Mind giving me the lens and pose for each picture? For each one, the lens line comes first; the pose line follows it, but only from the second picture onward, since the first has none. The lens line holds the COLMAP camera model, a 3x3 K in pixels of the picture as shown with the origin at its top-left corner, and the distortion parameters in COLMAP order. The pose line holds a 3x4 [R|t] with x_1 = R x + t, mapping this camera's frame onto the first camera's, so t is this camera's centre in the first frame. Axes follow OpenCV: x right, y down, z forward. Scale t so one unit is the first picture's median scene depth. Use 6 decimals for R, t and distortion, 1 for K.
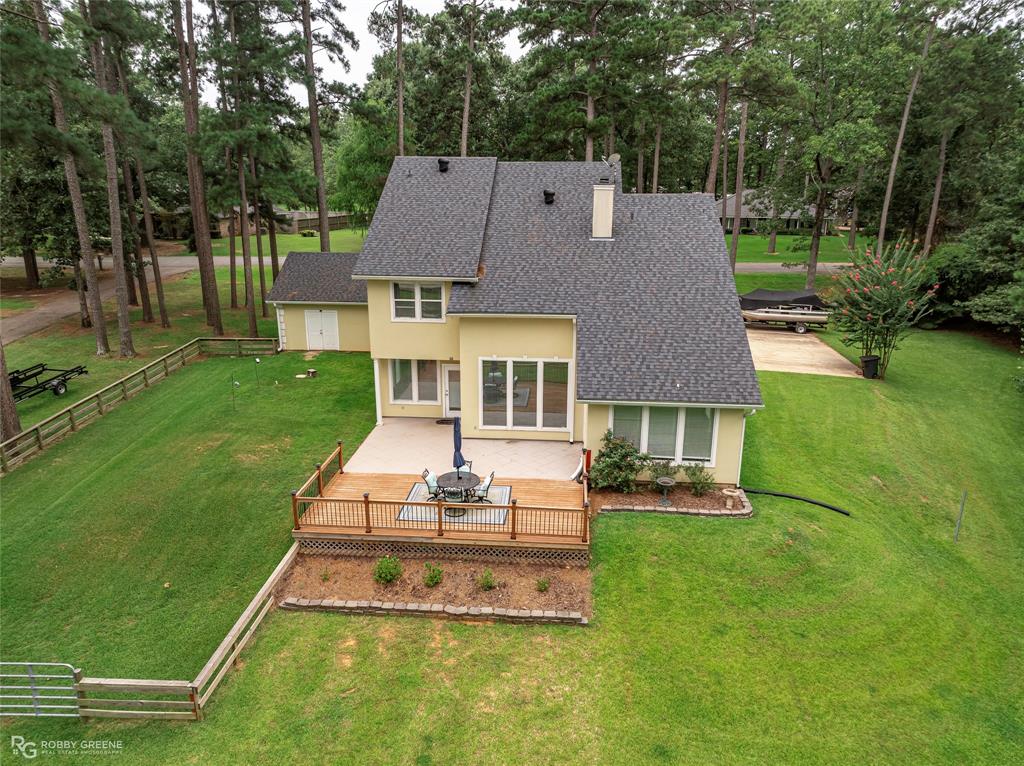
lens RADIAL K [[711.6, 0, 510.1], [0, 711.6, 379.9], [0, 0, 1]] dist [0.000082, -0.008460]
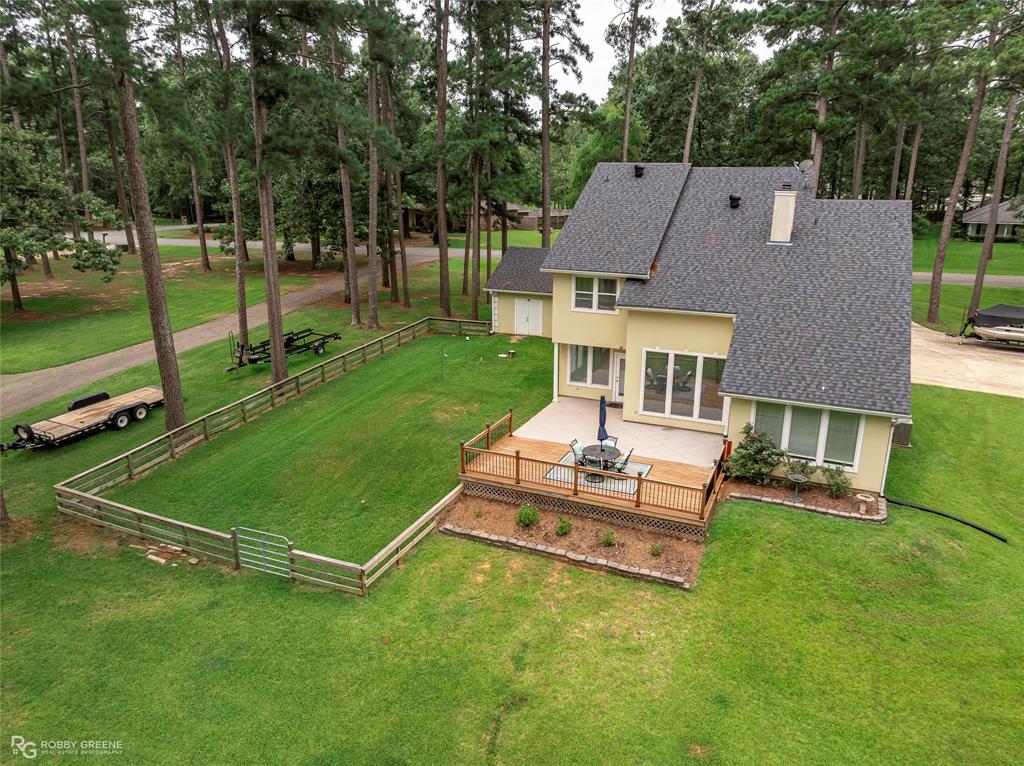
lens RADIAL K [[711.6, 0, 510.1], [0, 711.6, 379.9], [0, 0, 1]] dist [0.000082, -0.008460]
pose [[0.941562, 0.093133, -0.323709, 0.122171], [-0.092475, 0.995562, 0.017450, 0.017157], [0.323898, 0.013504, 0.945996, -0.100539]]
